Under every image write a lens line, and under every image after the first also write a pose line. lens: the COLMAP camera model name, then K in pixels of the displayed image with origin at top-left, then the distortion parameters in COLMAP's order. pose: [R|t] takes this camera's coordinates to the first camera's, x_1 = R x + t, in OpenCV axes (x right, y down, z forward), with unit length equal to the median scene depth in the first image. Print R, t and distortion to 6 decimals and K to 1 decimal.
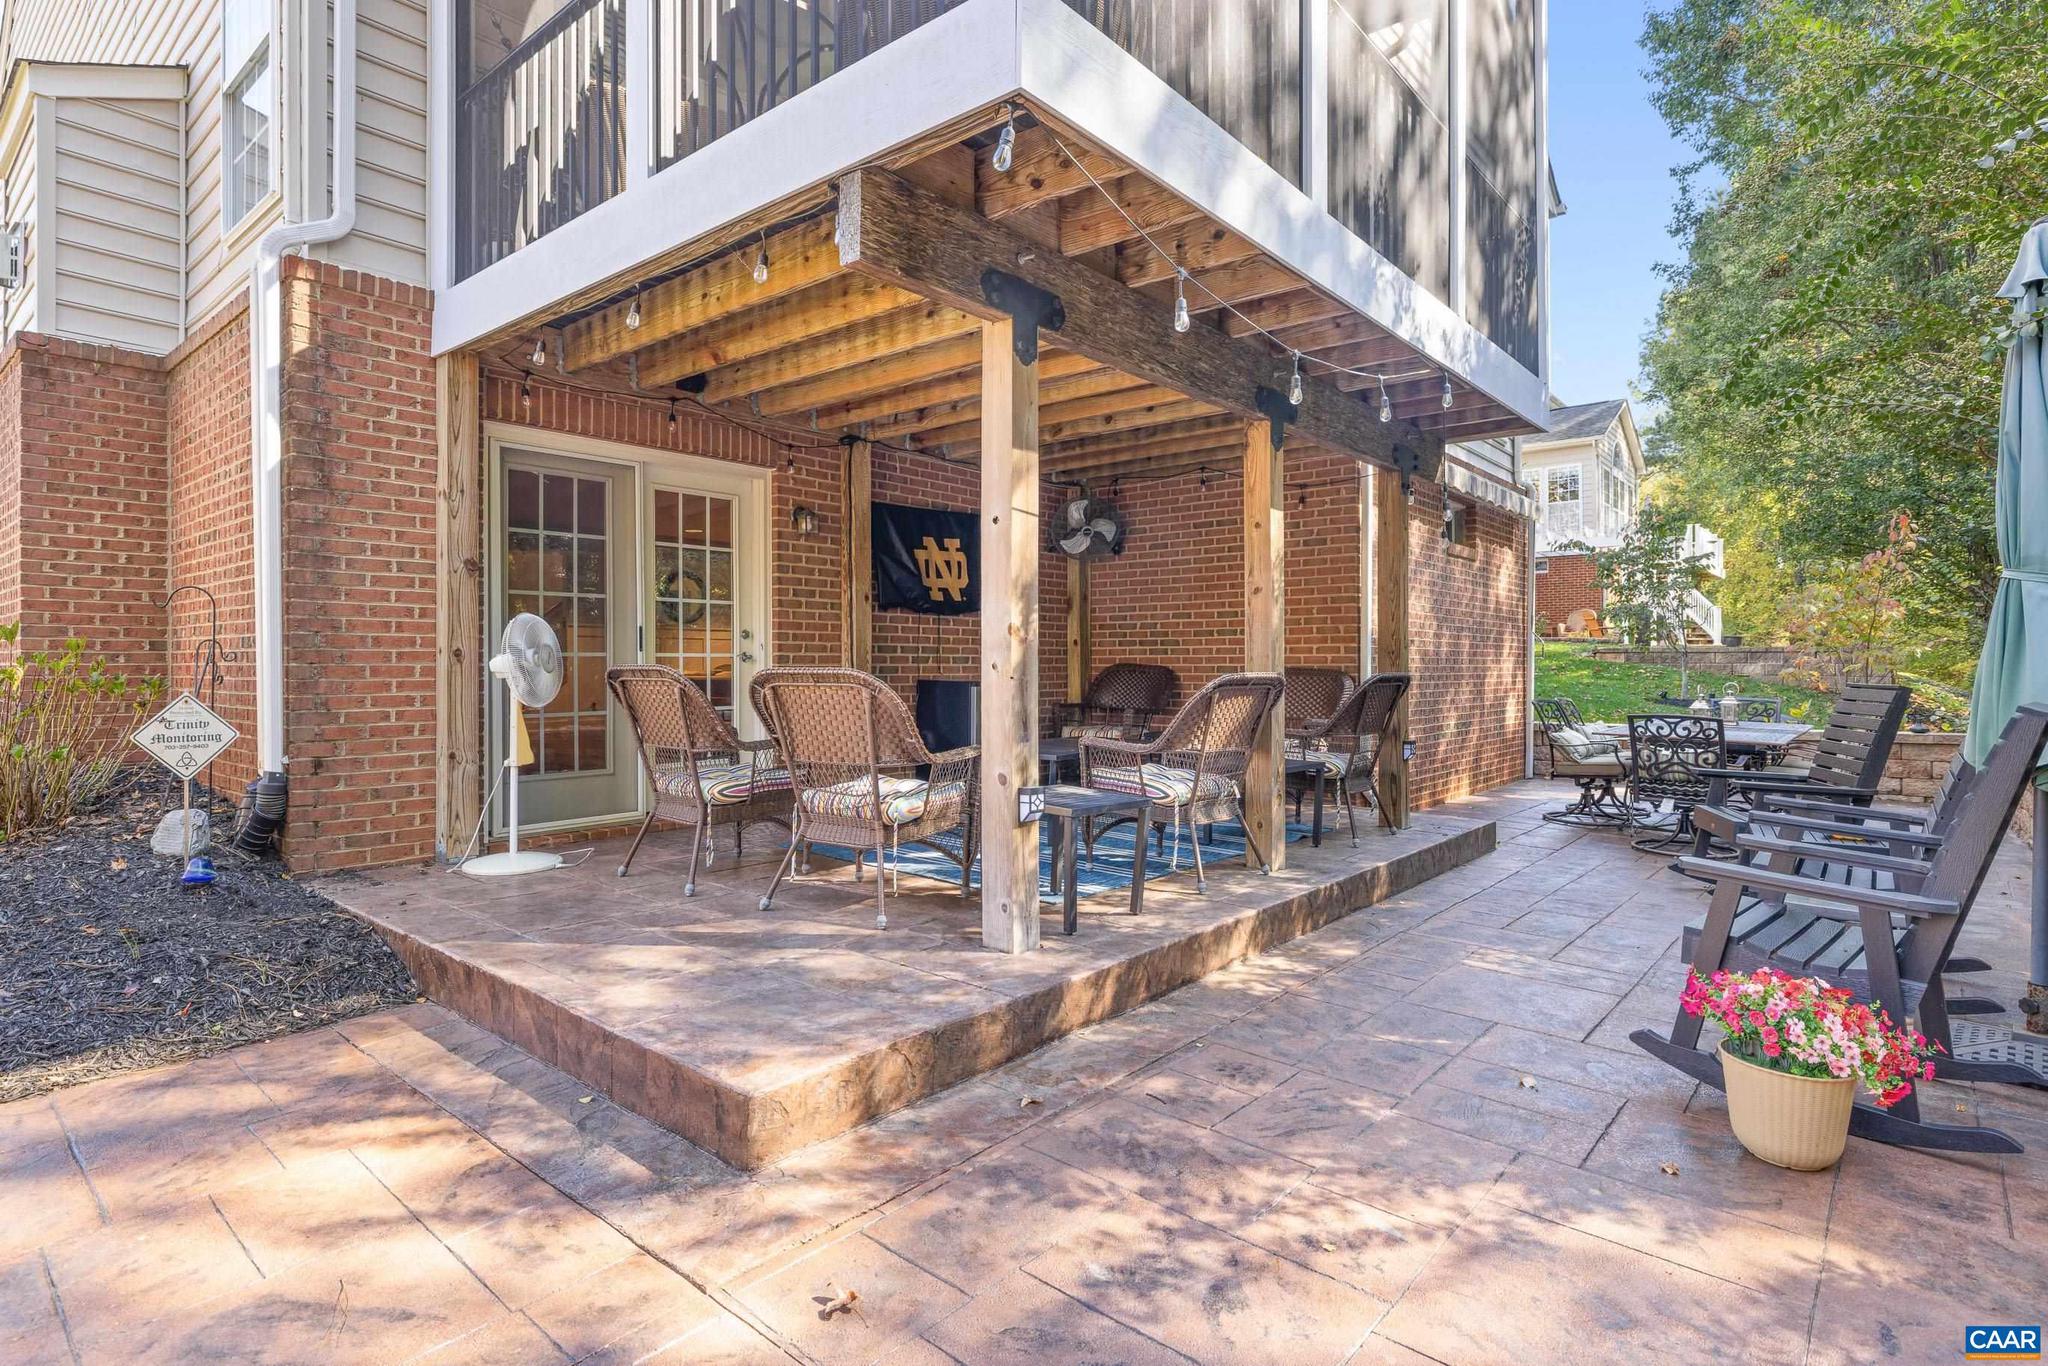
lens RADIAL K [[1038.1, 0, 1022.5], [0, 1038.1, 674.6], [0, 0, 1]] dist [0.000021, 0.000045]
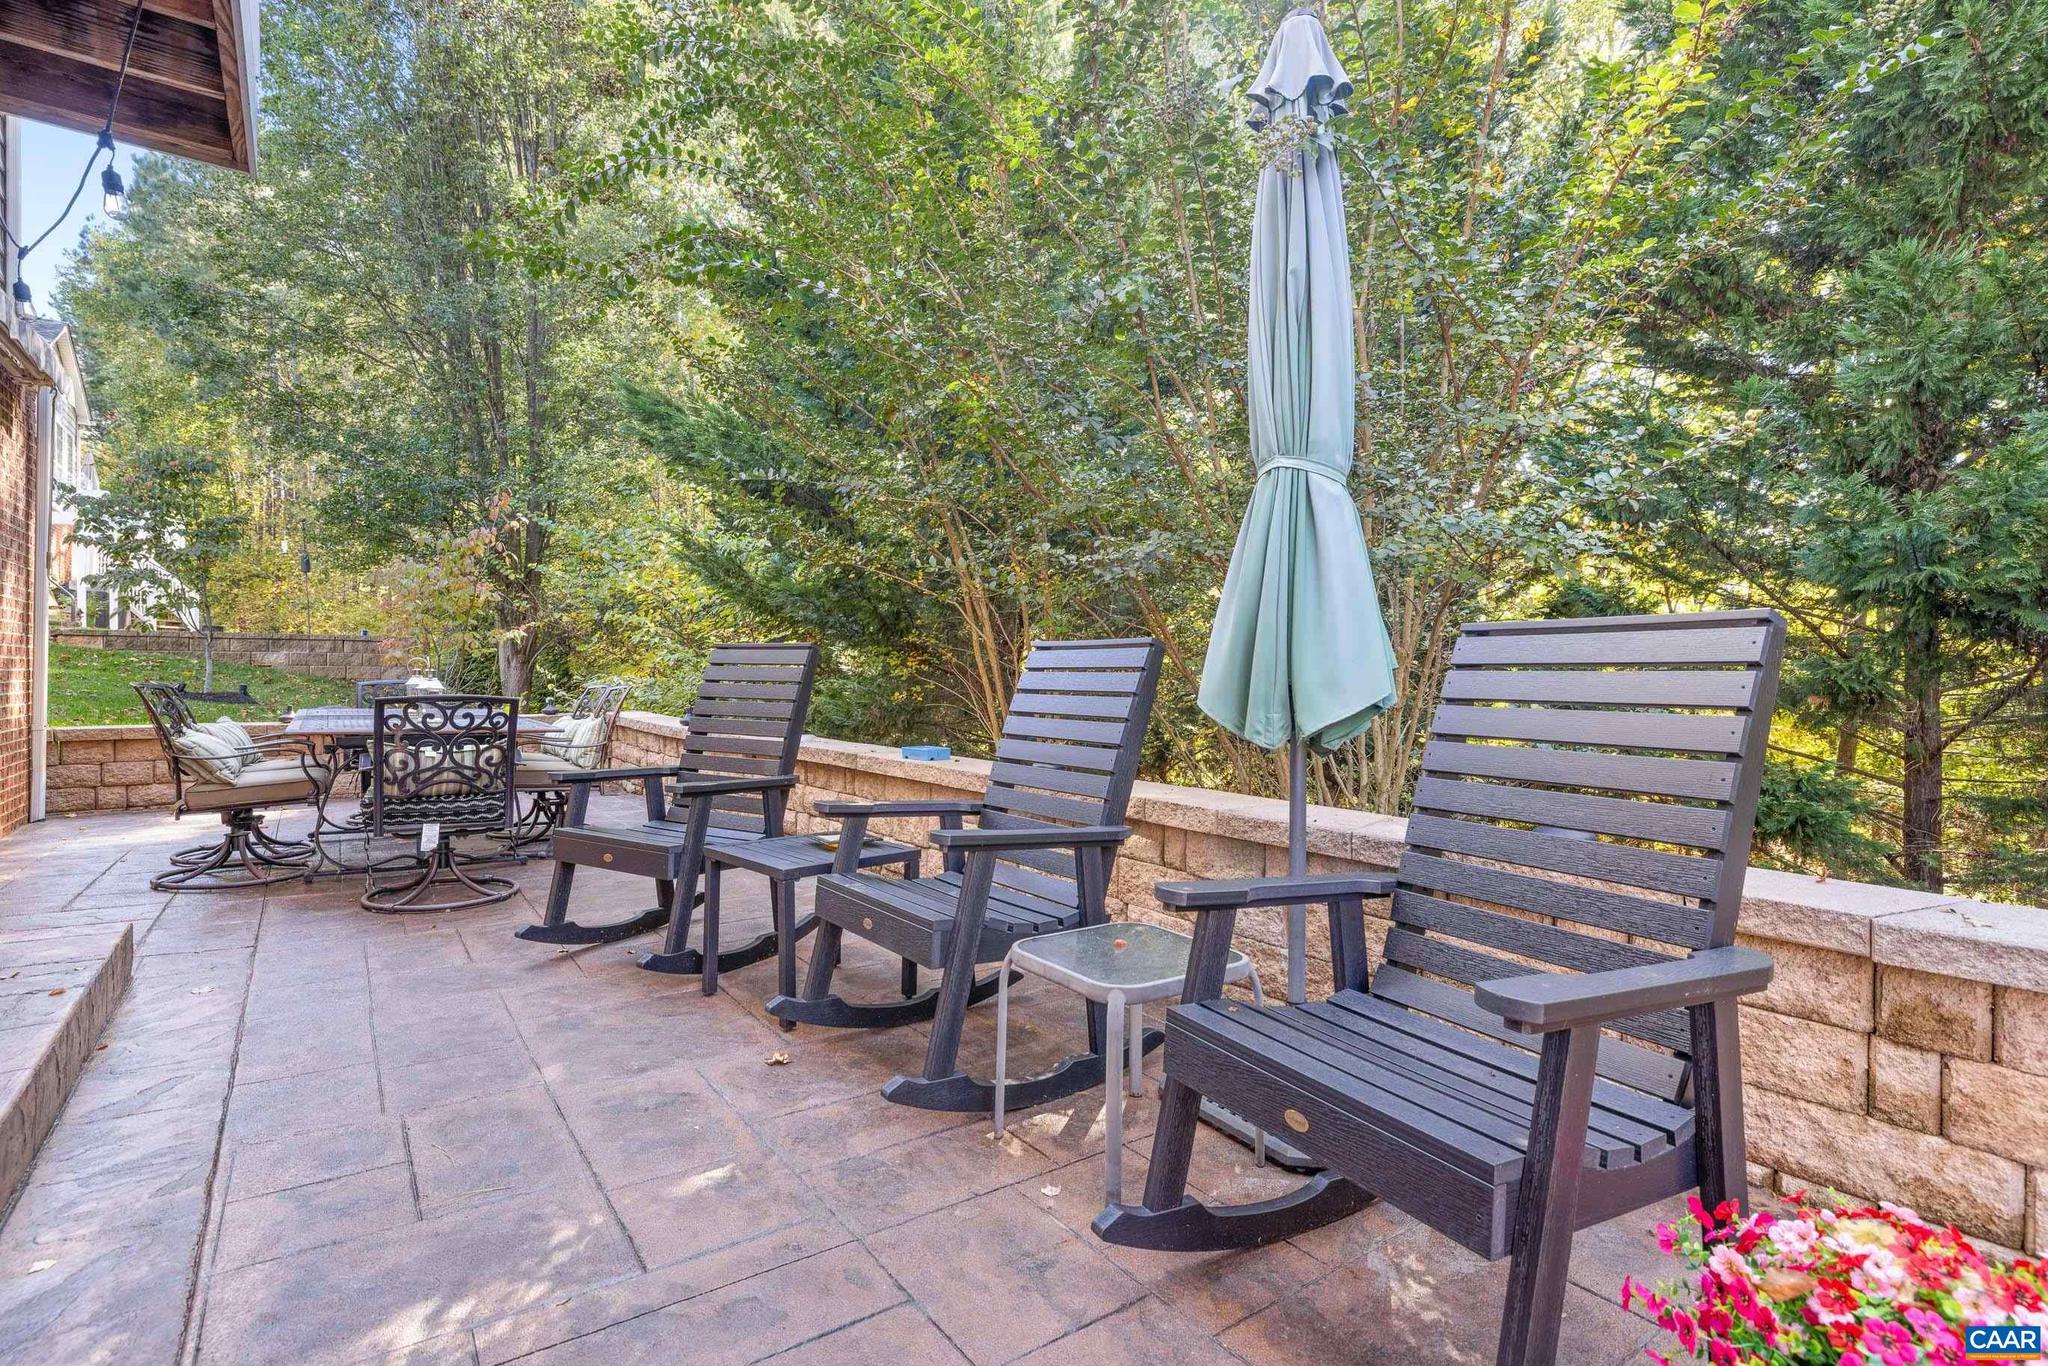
lens RADIAL K [[995.1, 0, 1025.9], [0, 995.1, 679.6], [0, 0, 1]] dist [-0.006588, -0.000701]
pose [[0.241167, -0.005825, 0.970466, 0.091385], [0.001638, 0.999983, 0.005595, 0.022386], [-0.970482, 0.000240, 0.241173, 0.430467]]
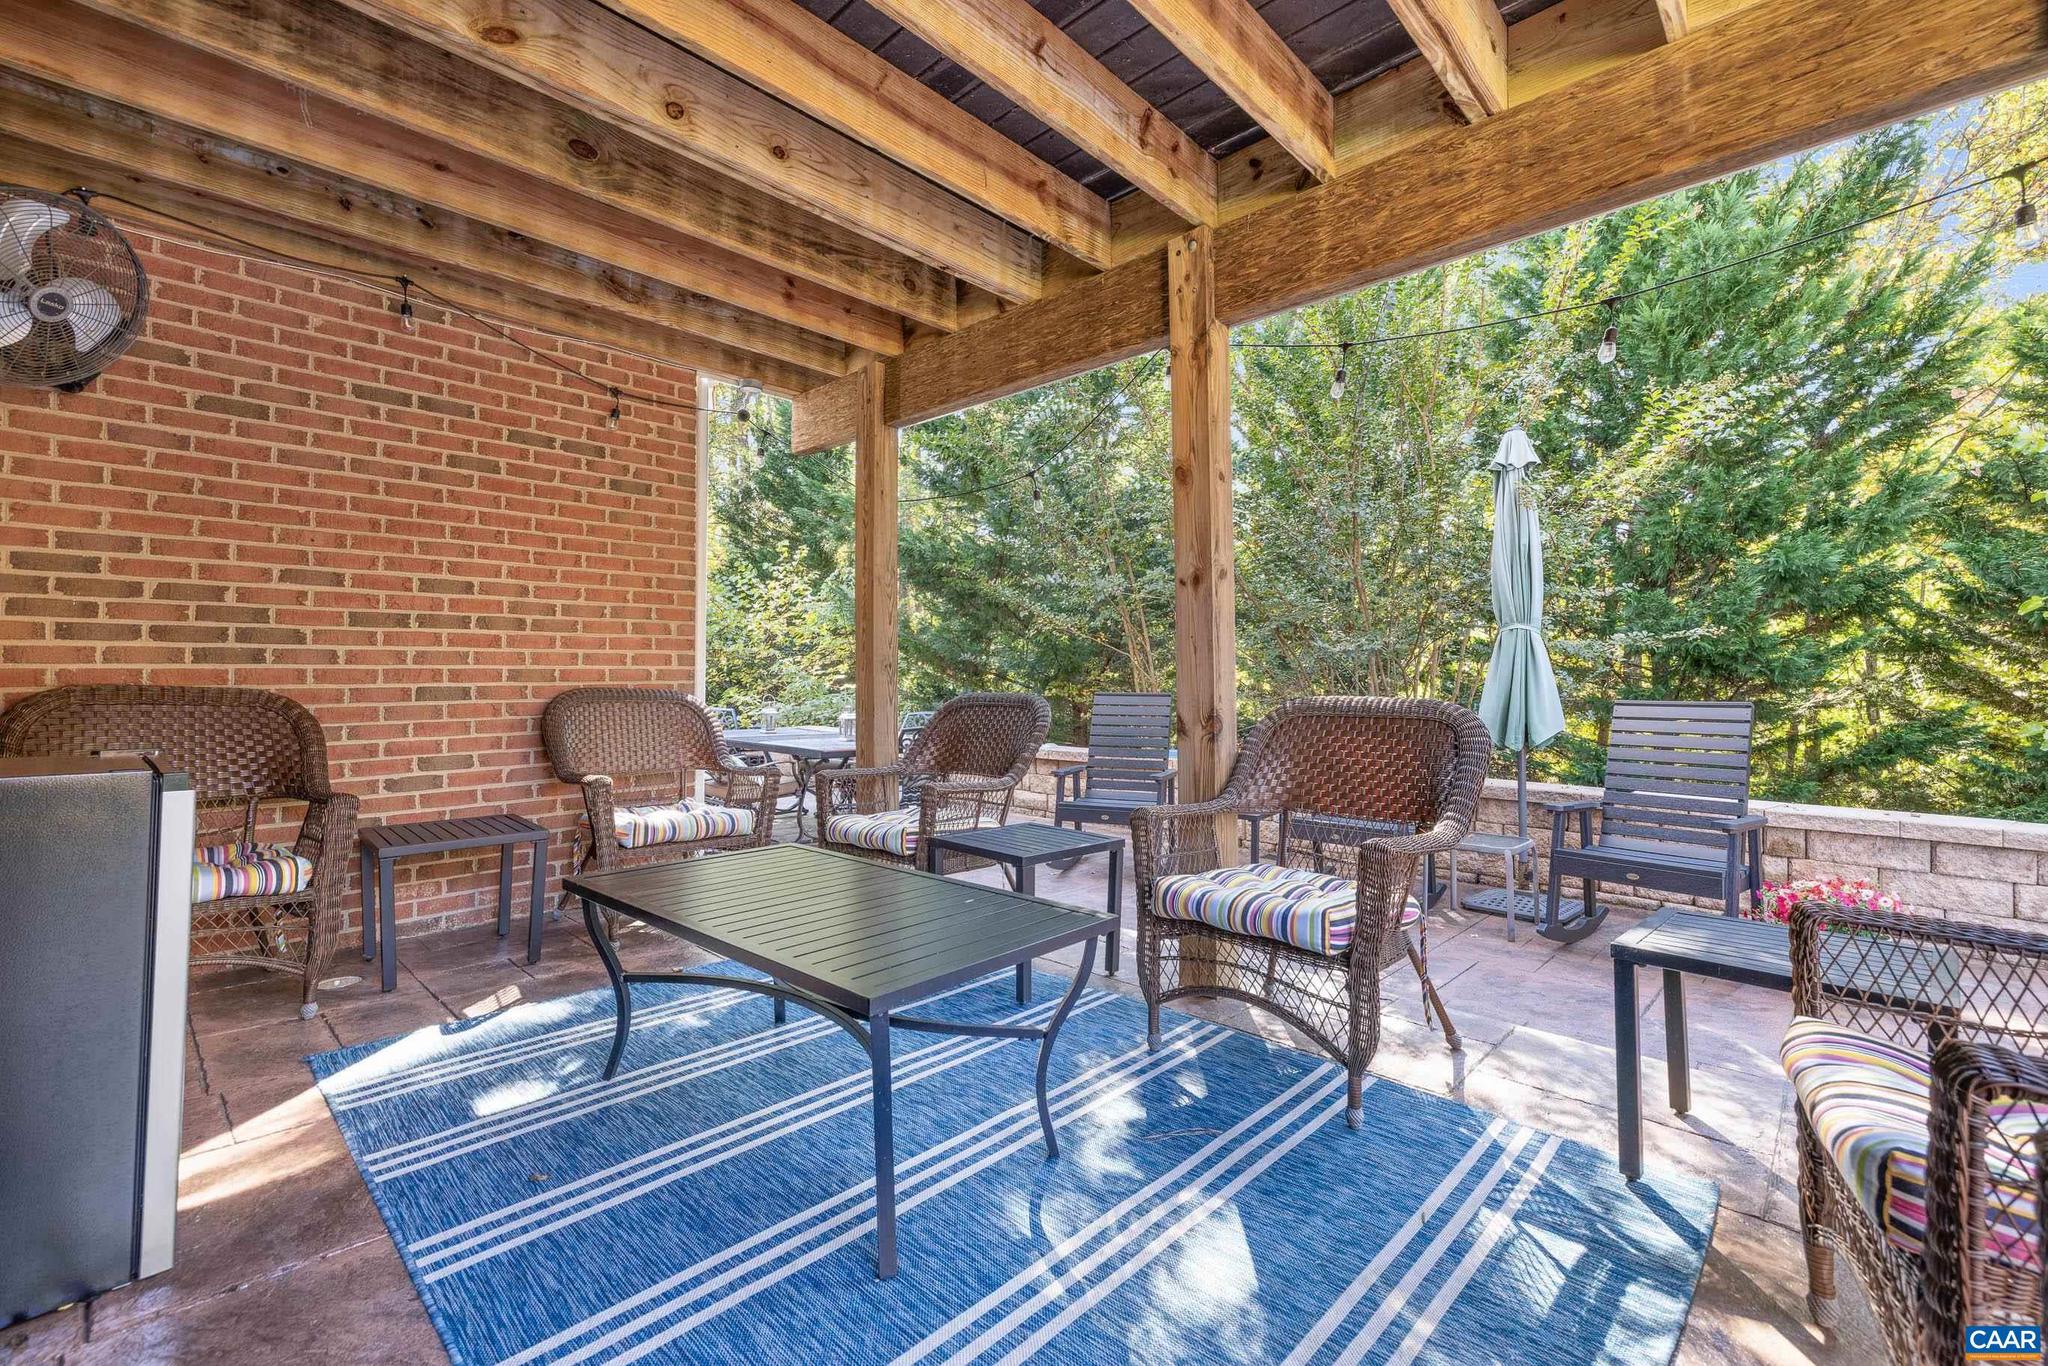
lens RADIAL K [[882.1, 0, 1021.0], [0, 882.1, 673.3], [0, 0, 1]] dist [0.001775, 0.000062]
pose [[0.065062, 0.000520, 0.997881, -0.236439], [0.011217, 0.999936, -0.001253, -0.012025], [-0.997818, 0.011275, 0.065052, 0.736515]]
